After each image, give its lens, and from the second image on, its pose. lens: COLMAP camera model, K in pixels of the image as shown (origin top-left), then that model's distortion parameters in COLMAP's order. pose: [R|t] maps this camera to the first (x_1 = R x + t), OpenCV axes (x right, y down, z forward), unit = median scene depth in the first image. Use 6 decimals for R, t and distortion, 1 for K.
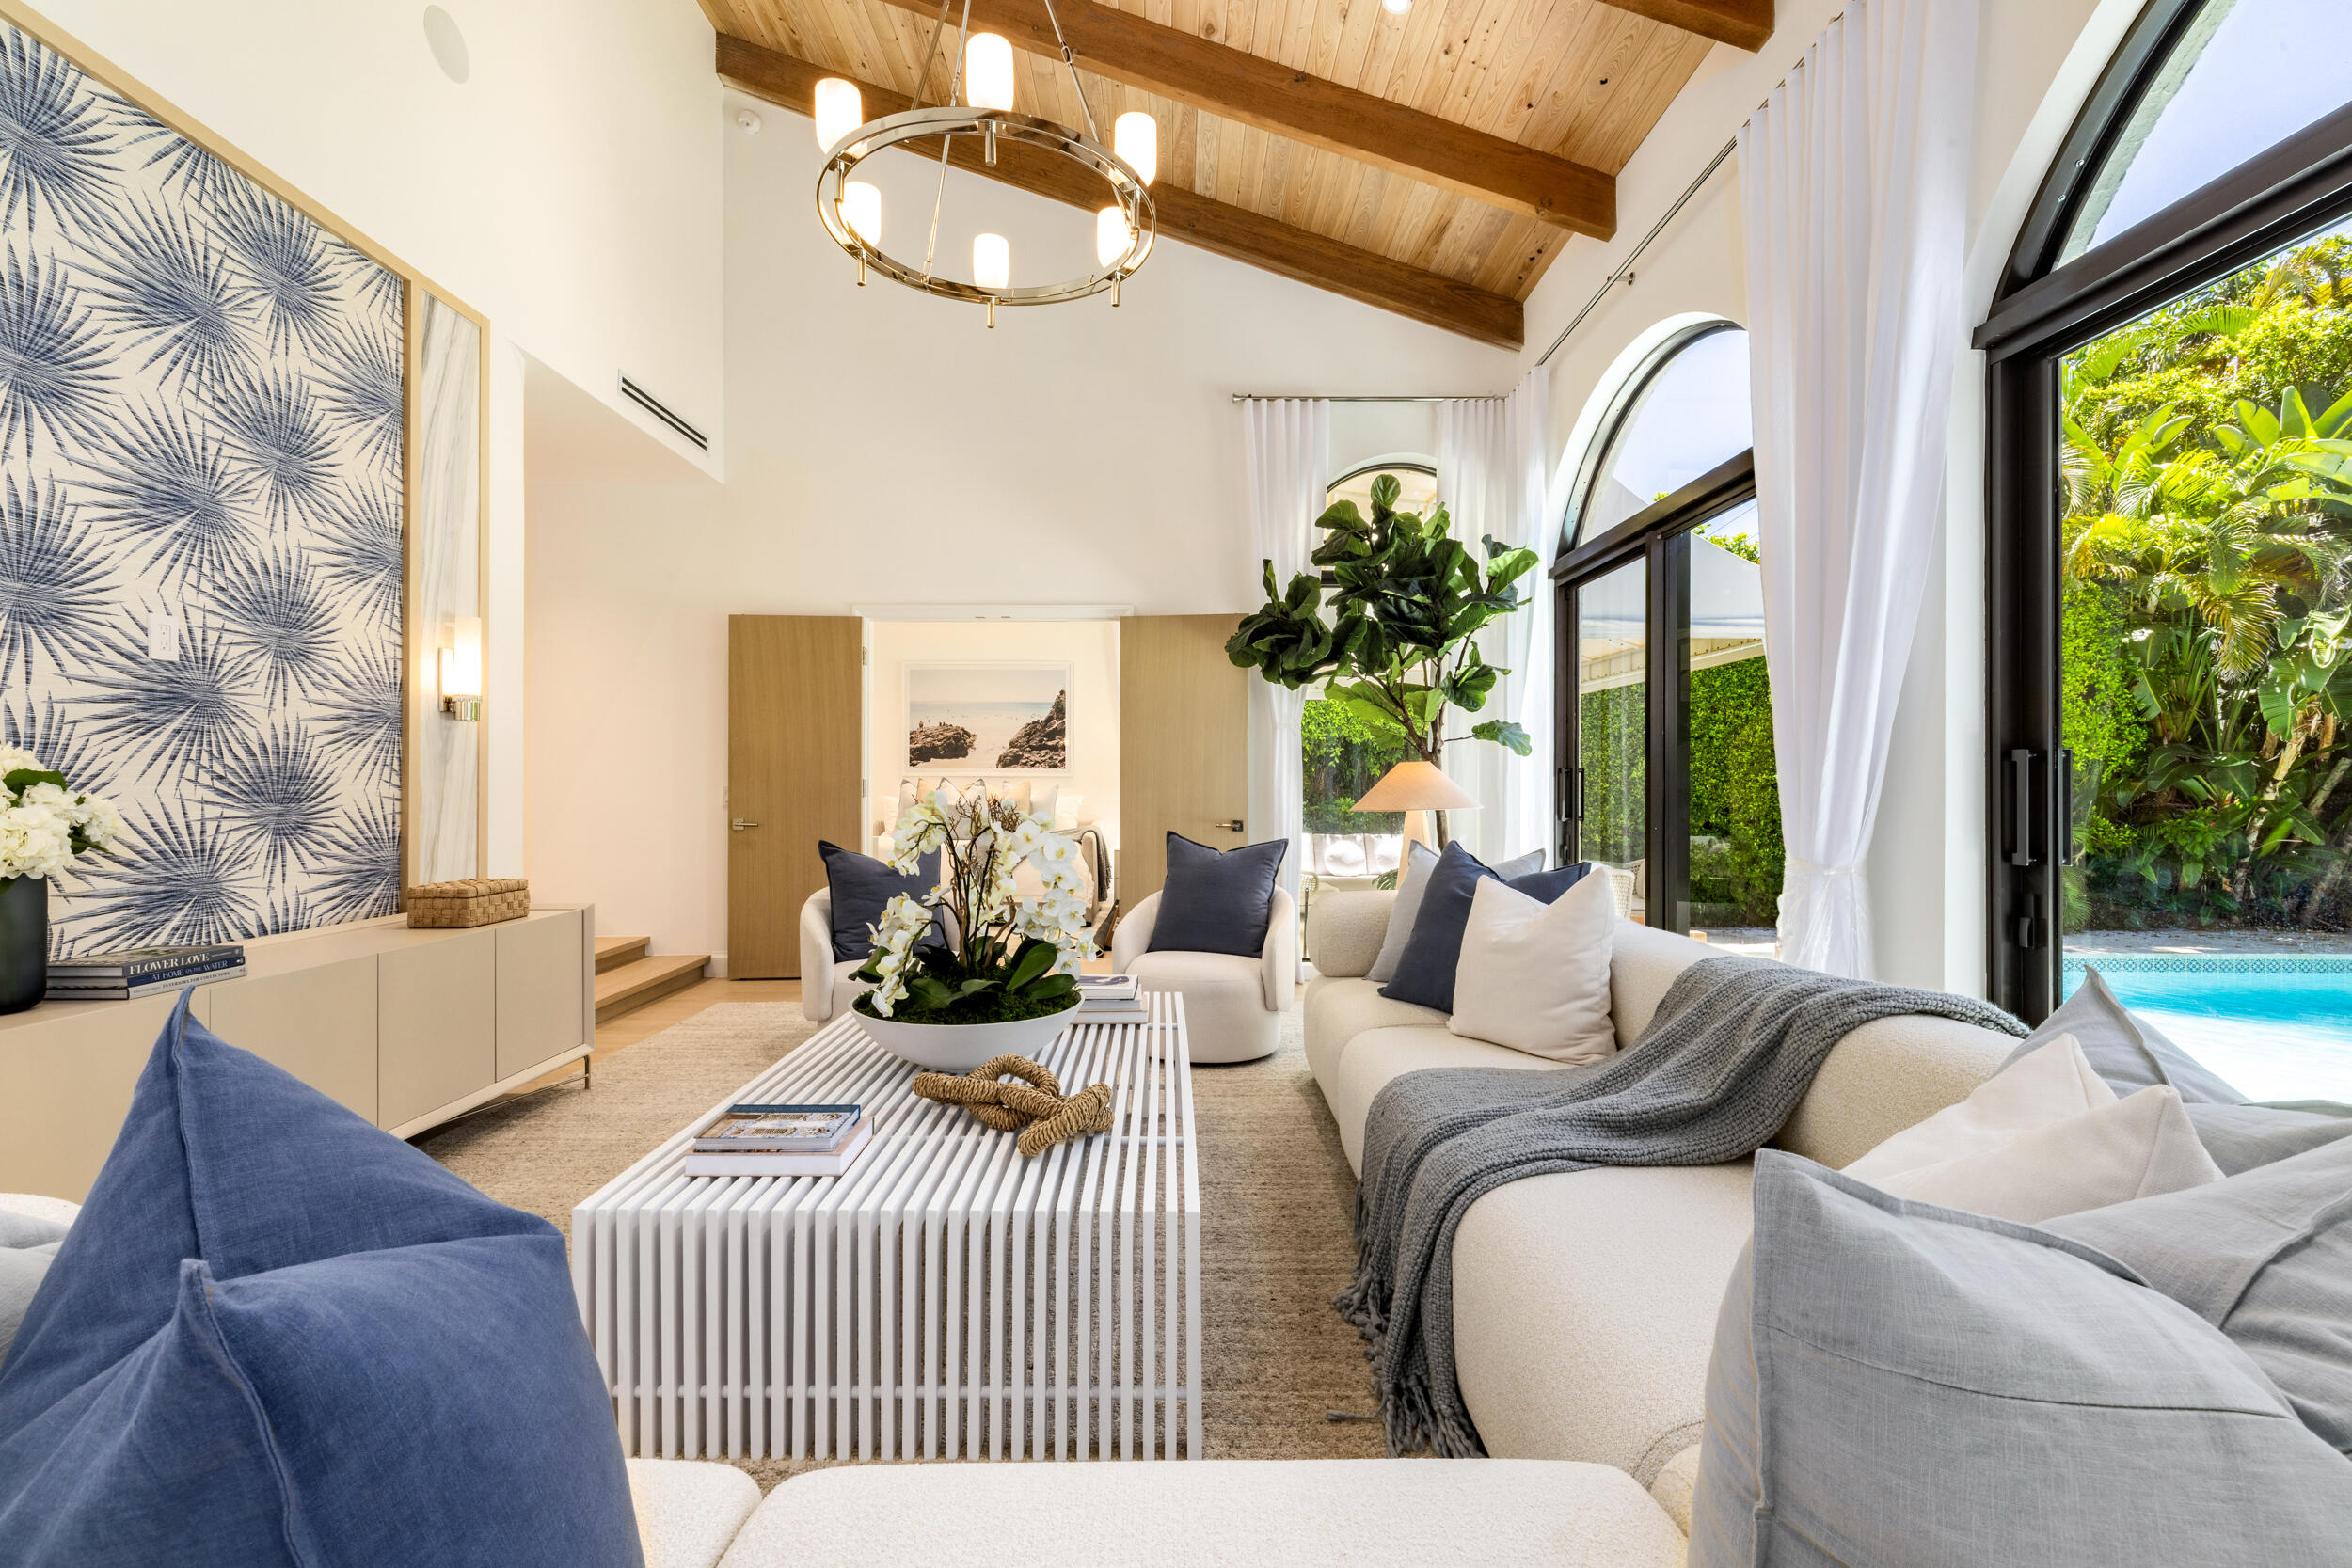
lens RADIAL K [[1013.0, 0, 1179.4], [0, 1013.0, 776.7], [0, 0, 1]] dist [0.003883, -0.000196]
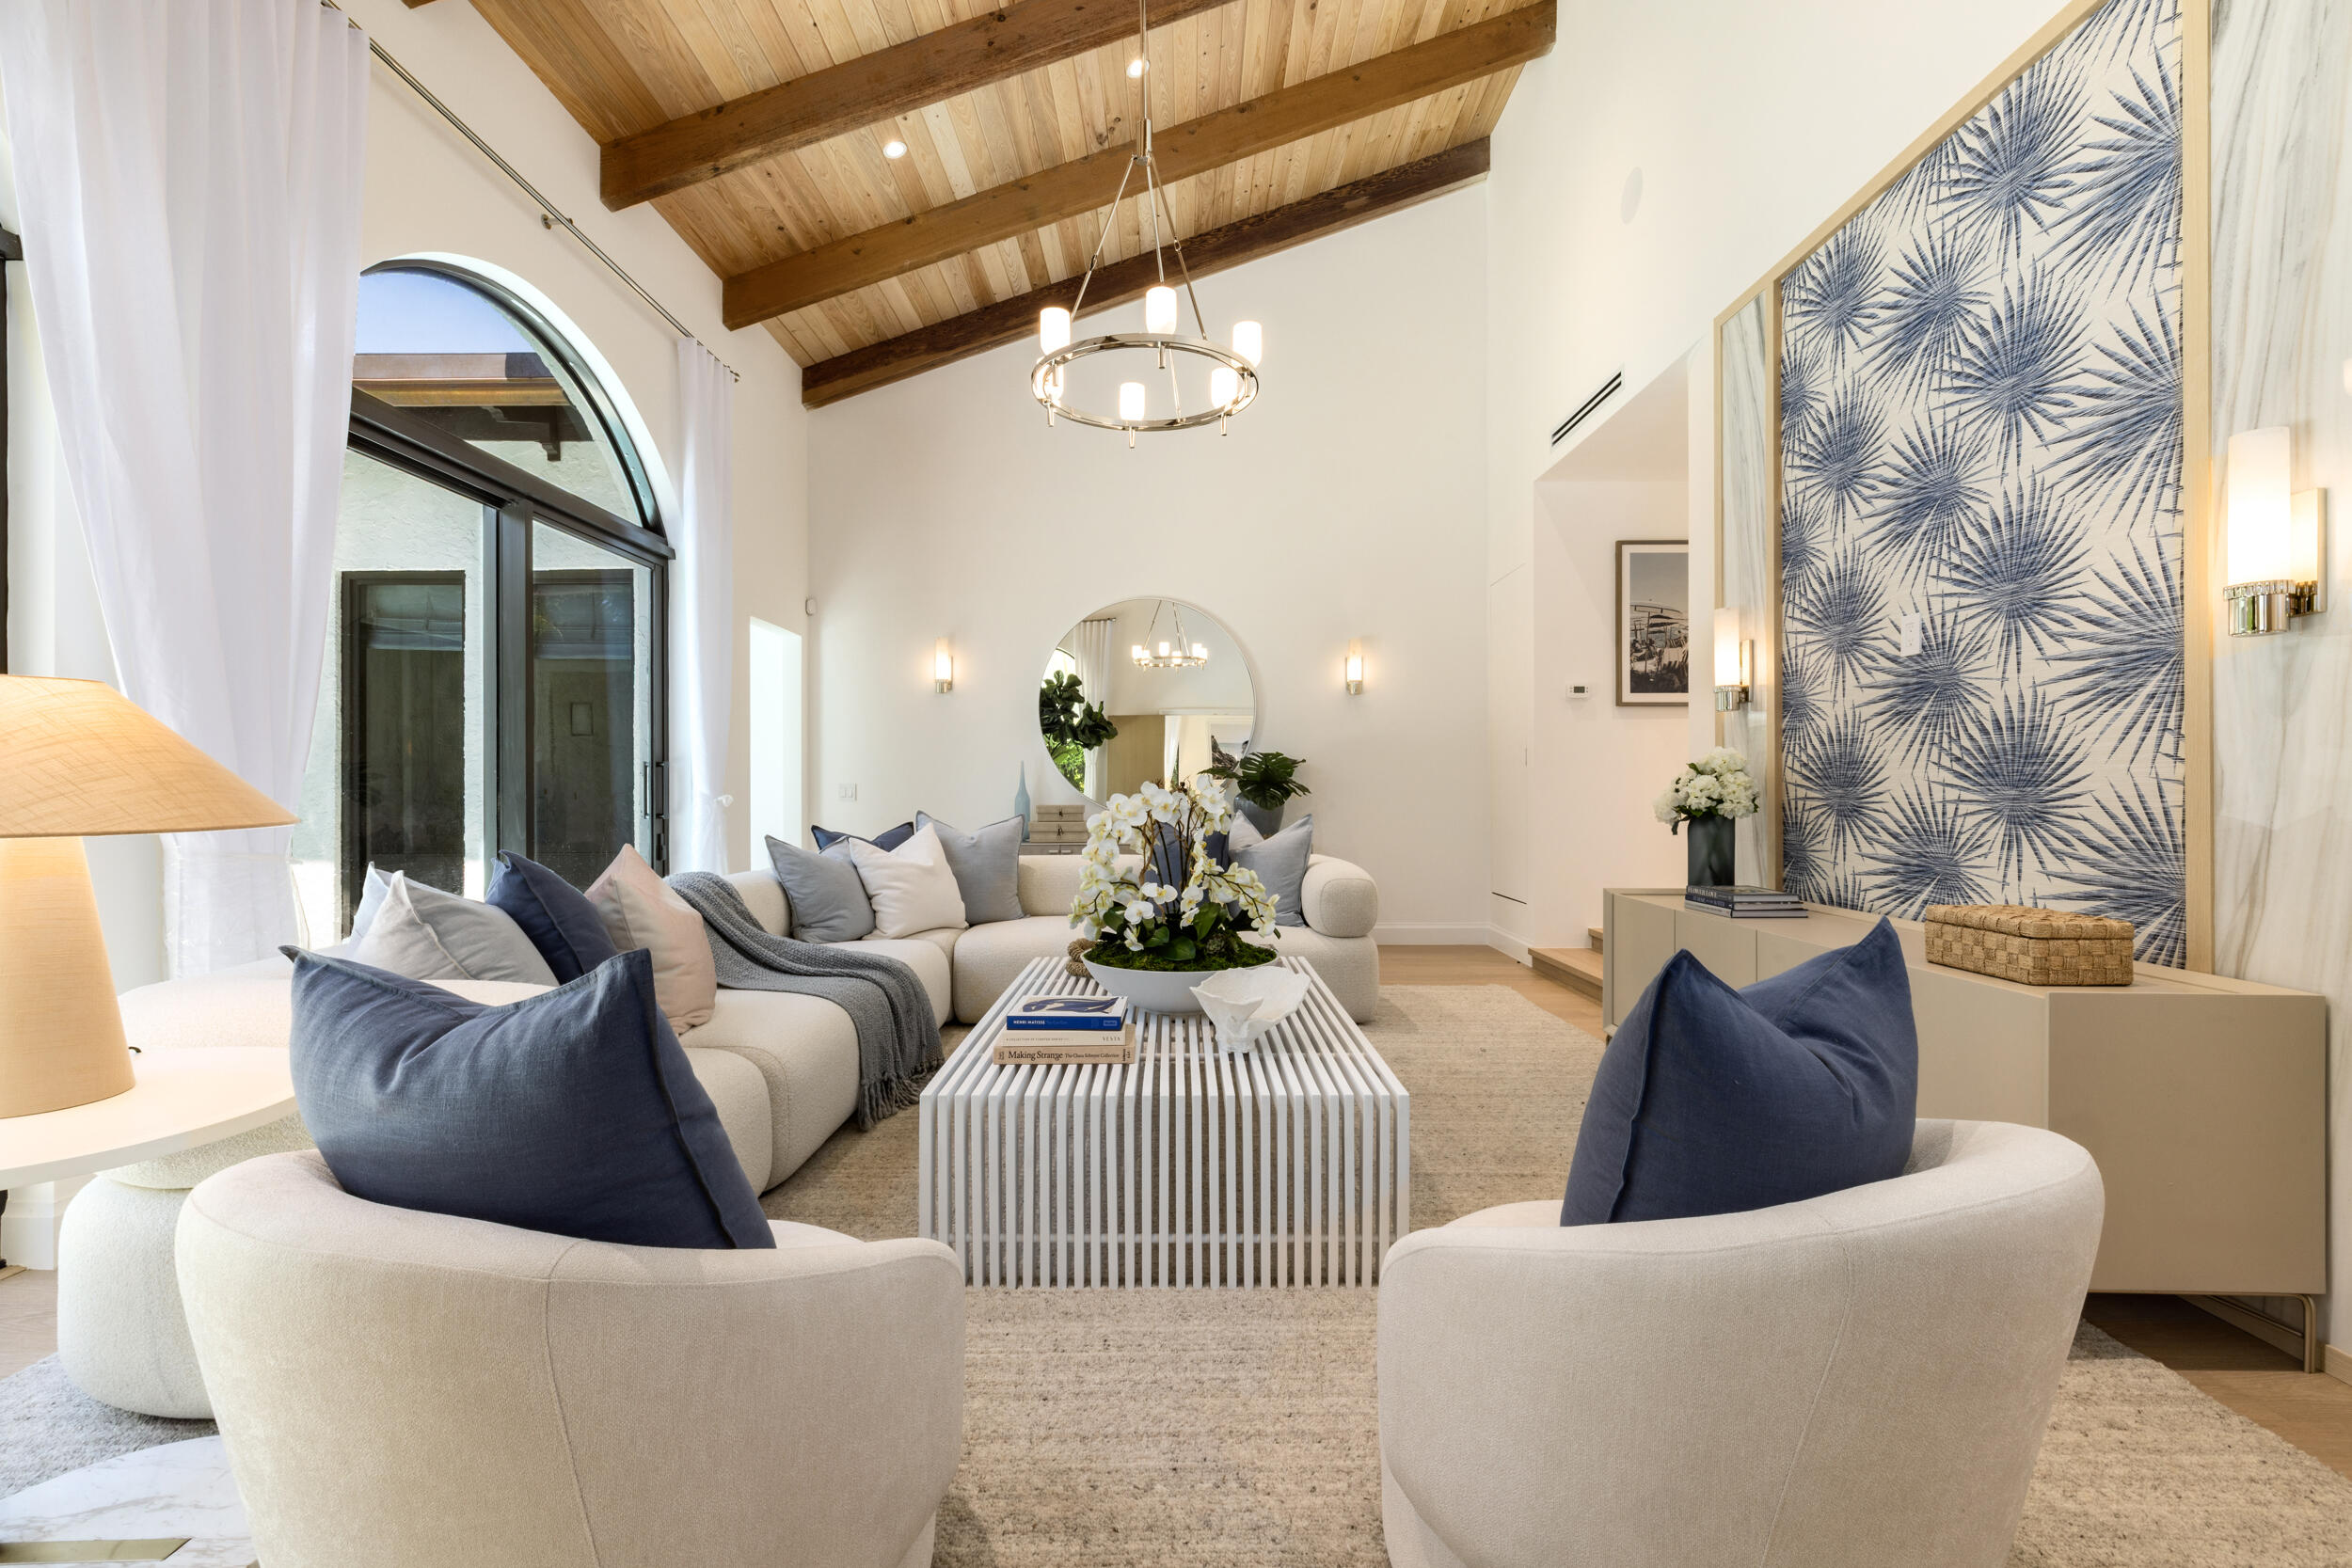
lens RADIAL K [[1002.9, 0, 1157.7], [0, 1002.9, 790.4], [0, 0, 1]] dist [0.000783, -0.002737]
pose [[-0.999315, 0.004657, 0.036709, -0.198098], [0.004404, 0.999966, -0.006956, 0.032855], [-0.036740, -0.006790, -0.999302, 1.919621]]
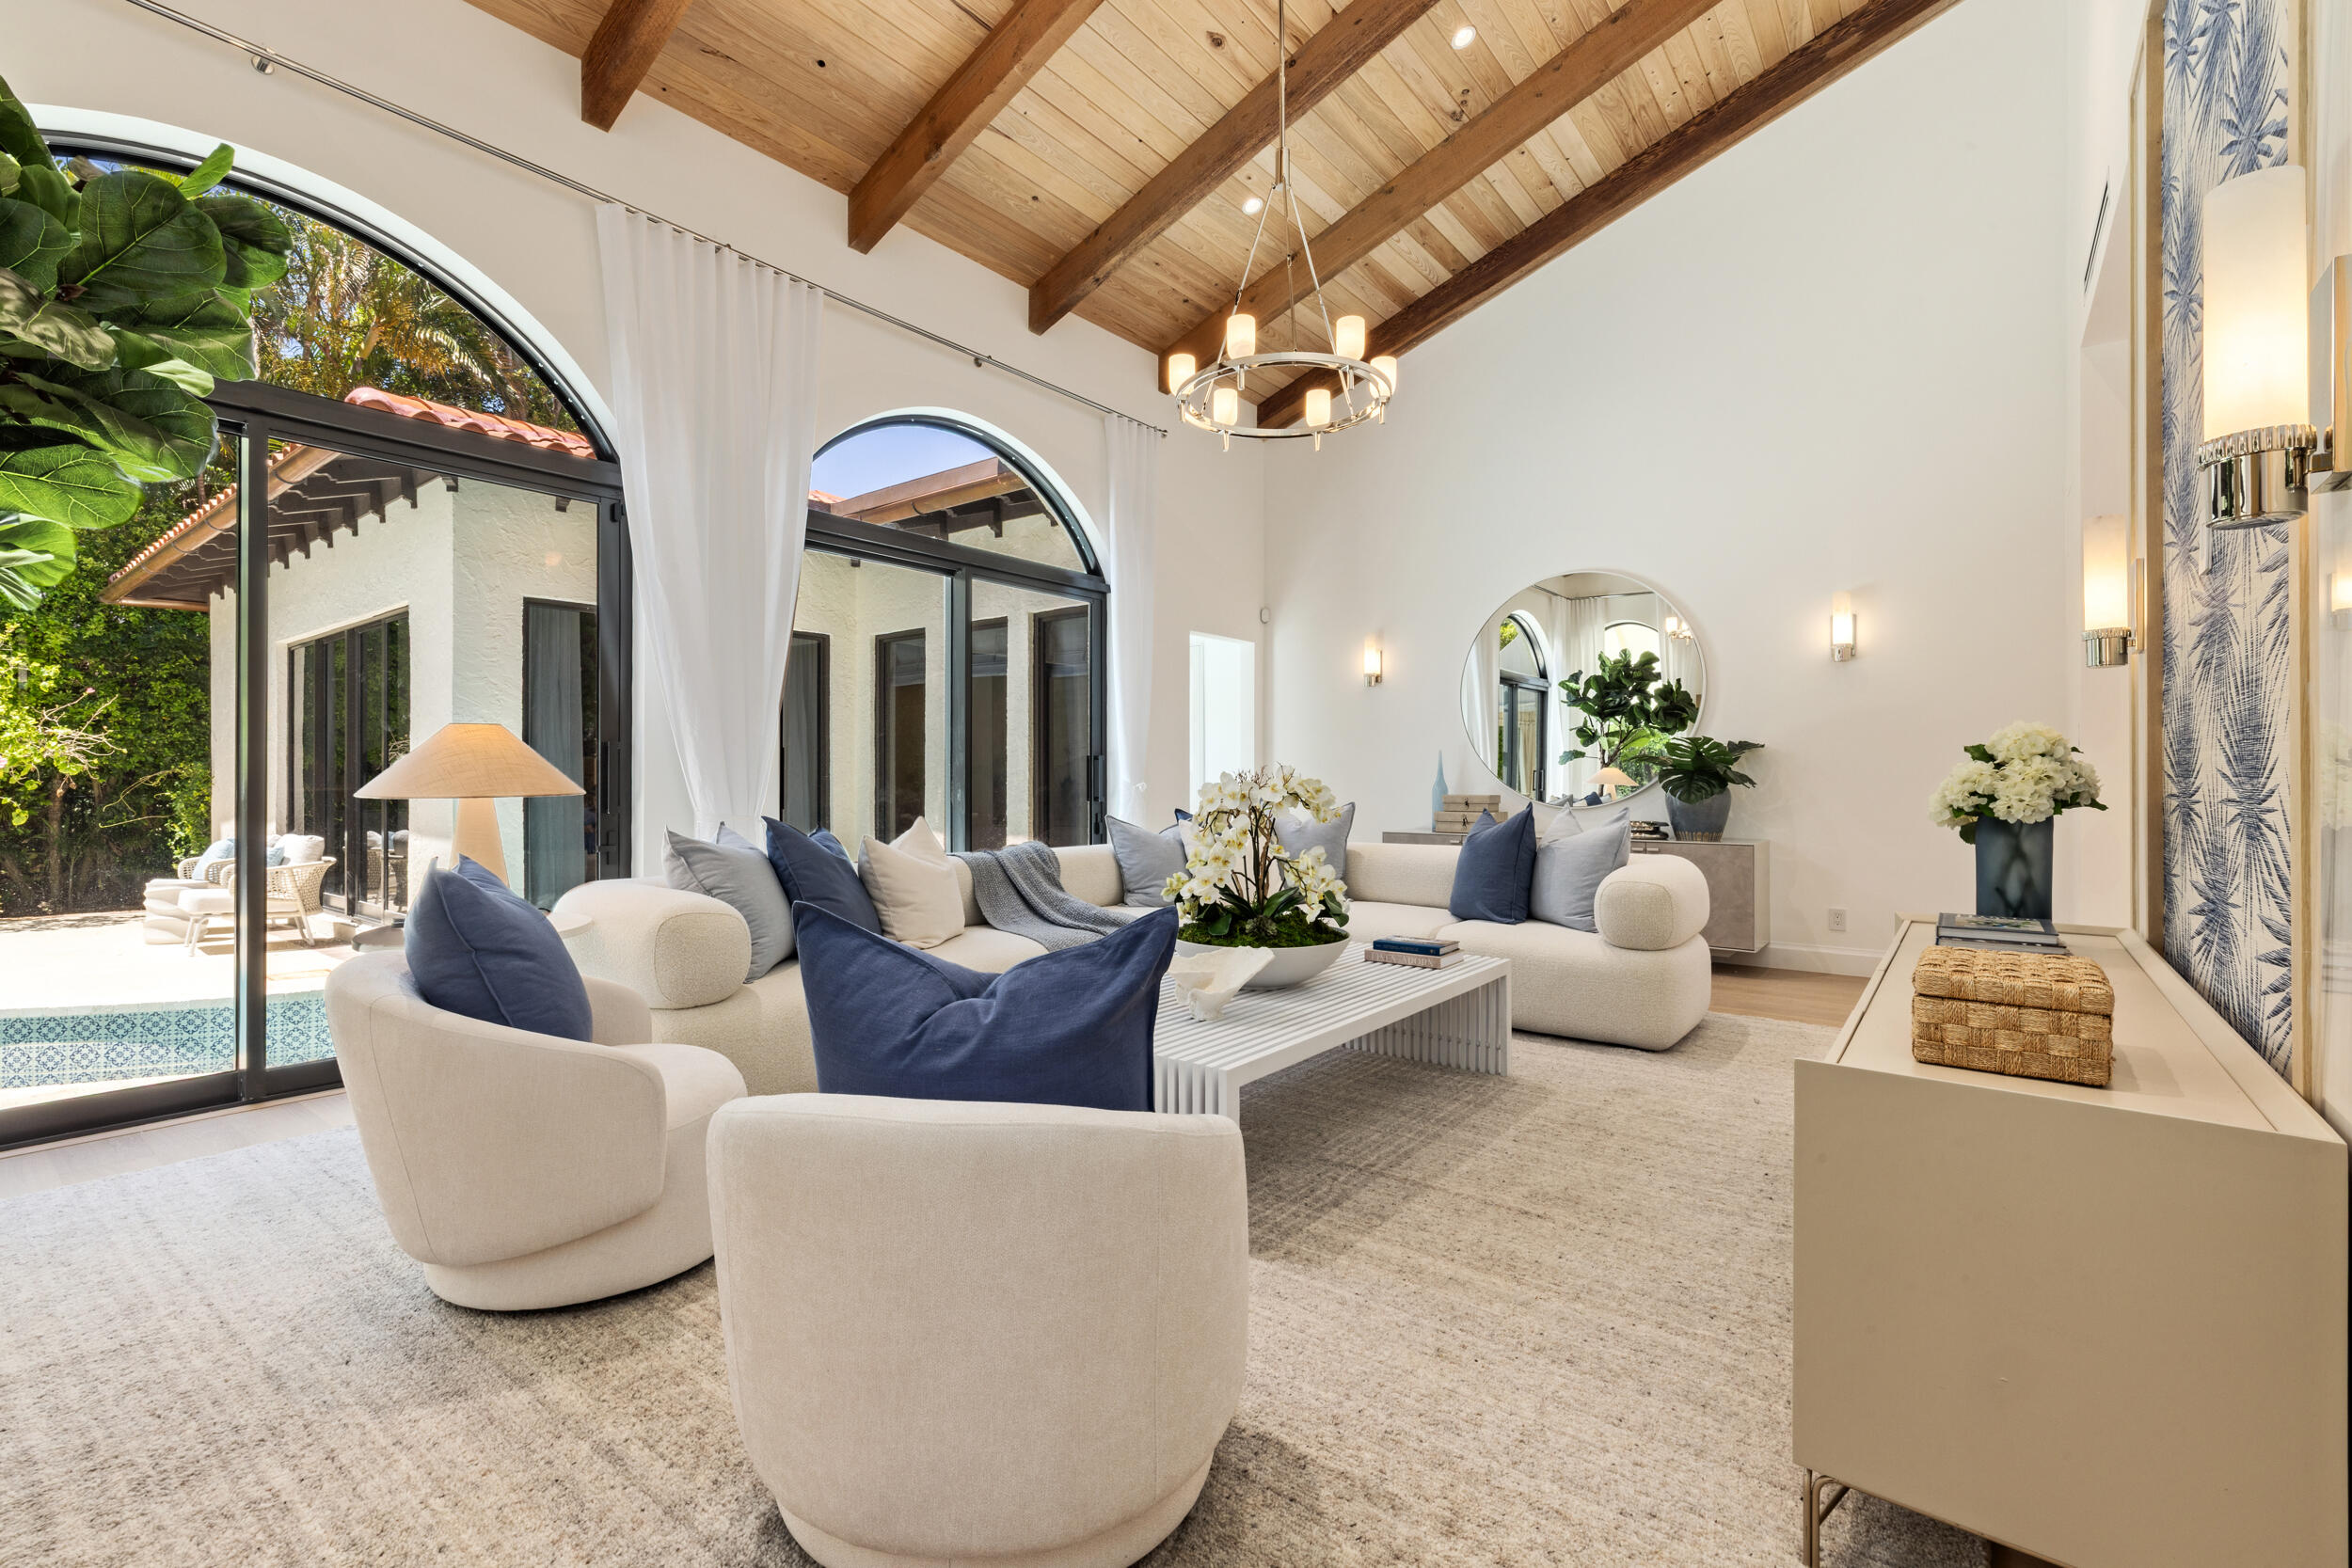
lens RADIAL K [[1013.0, 0, 1179.4], [0, 1013.0, 776.7], [0, 0, 1]] dist [0.003883, -0.000196]
pose [[-0.777124, 0.003558, 0.629337, -0.852181], [-0.003759, 0.999940, -0.010294, 0.034154], [-0.629336, -0.010365, -0.777064, 1.802874]]
